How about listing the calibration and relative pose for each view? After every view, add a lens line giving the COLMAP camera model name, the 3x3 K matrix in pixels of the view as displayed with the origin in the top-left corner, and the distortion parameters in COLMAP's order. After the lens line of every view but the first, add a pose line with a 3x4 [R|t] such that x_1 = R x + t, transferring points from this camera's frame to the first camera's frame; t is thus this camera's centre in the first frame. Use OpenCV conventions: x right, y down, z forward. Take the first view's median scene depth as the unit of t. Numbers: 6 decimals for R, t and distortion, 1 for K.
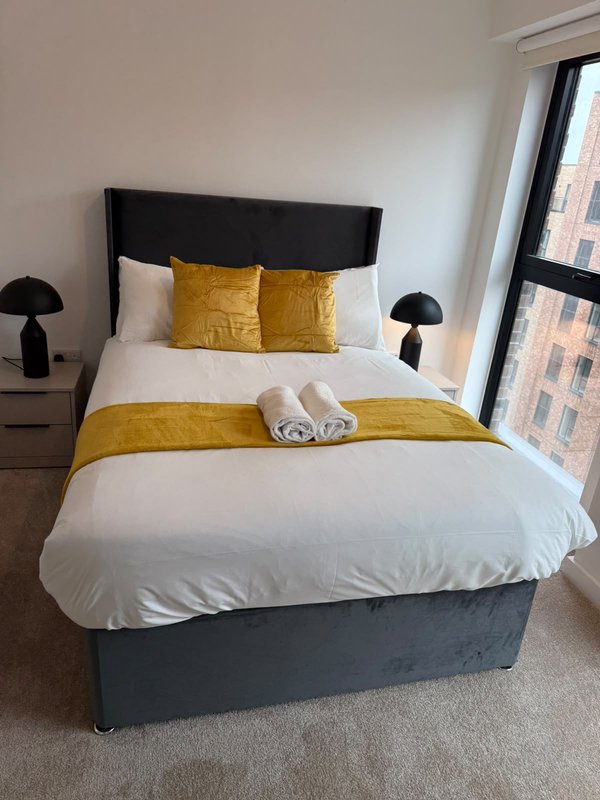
lens RADIAL K [[565.8, 0, 300.4], [0, 565.8, 400.5], [0, 0, 1]] dist [0.064258, -0.077543]
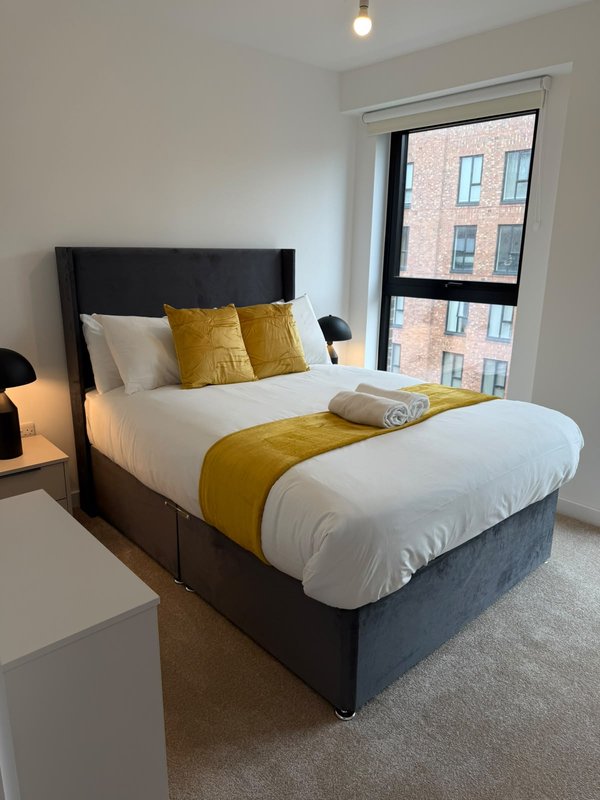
lens RADIAL K [[565.8, 0, 301.5], [0, 565.8, 396.2], [0, 0, 1]] dist [0.064258, -0.077543]
pose [[0.875017, -0.190864, 0.444877, -0.499306], [0.232150, 0.971871, -0.039652, 0.008377], [-0.424795, 0.137975, 0.894713, -0.007382]]
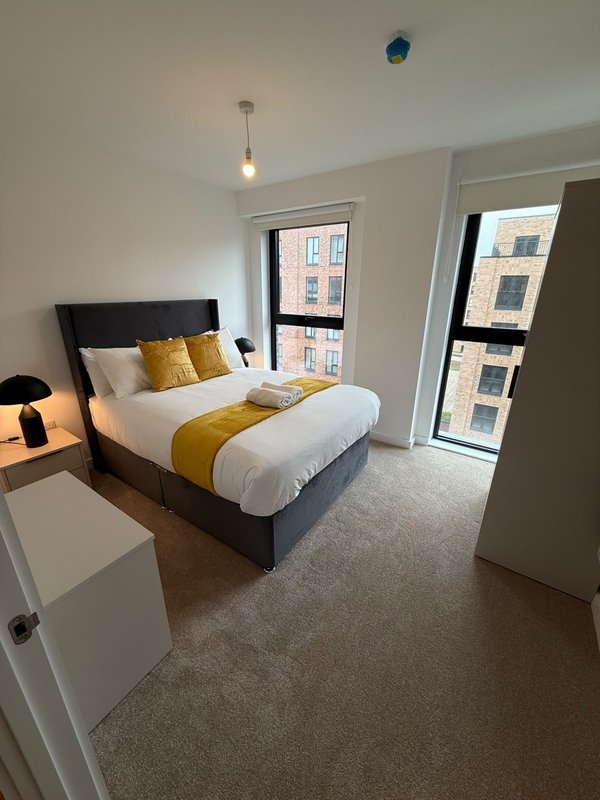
lens RADIAL K [[318.1, 0, 299.8], [0, 318.1, 398.8], [0, 0, 1]] dist [-0.000187, 0.000914]
pose [[0.739612, -0.293620, 0.605609, -0.483810], [0.297919, 0.949691, 0.096603, -0.038630], [-0.603506, 0.108974, 0.789877, 0.005477]]
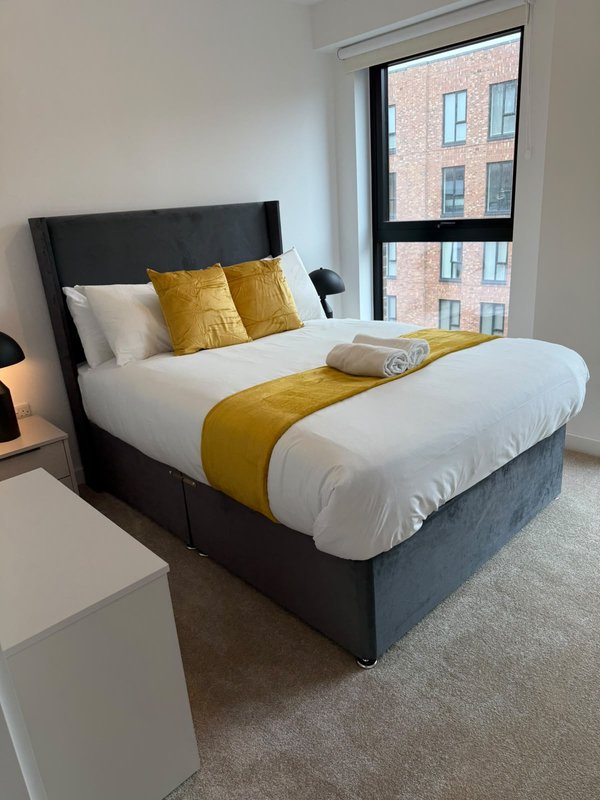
lens RADIAL K [[565.8, 0, 302.4], [0, 565.8, 399.1], [0, 0, 1]] dist [0.064258, -0.077543]
pose [[0.853947, -0.296516, 0.427613, -0.488082], [0.314133, 0.948884, 0.030649, 0.016798], [-0.414844, 0.108155, 0.903442, 0.012142]]
